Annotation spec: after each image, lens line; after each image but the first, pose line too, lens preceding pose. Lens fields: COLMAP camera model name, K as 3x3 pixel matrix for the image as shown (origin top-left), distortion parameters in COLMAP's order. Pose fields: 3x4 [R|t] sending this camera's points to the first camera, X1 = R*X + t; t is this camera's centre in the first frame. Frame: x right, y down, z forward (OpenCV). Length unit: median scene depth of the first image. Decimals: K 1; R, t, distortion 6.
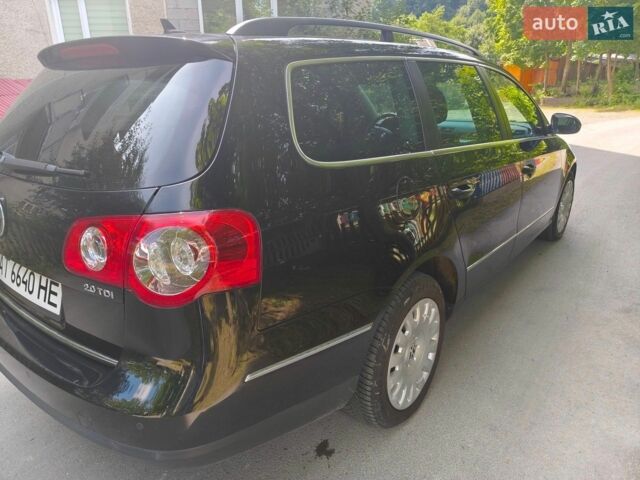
lens RADIAL K [[460.7, 0, 320.0], [0, 460.7, 240.0], [0, 0, 1]] dist [0.001134, -0.000791]
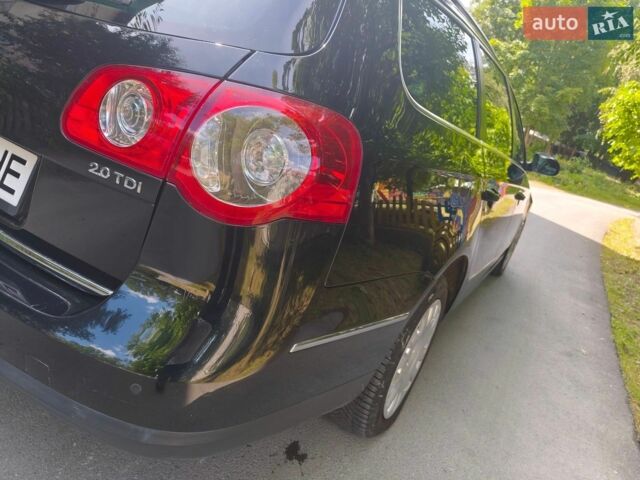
lens RADIAL K [[460.7, 0, 320.0], [0, 460.7, 240.0], [0, 0, 1]] dist [0.001134, -0.000791]
pose [[0.949573, 0.229889, 0.213220, -0.210039], [-0.228525, 0.973033, -0.031367, 0.098665], [-0.214681, -0.018941, 0.976501, 0.189276]]
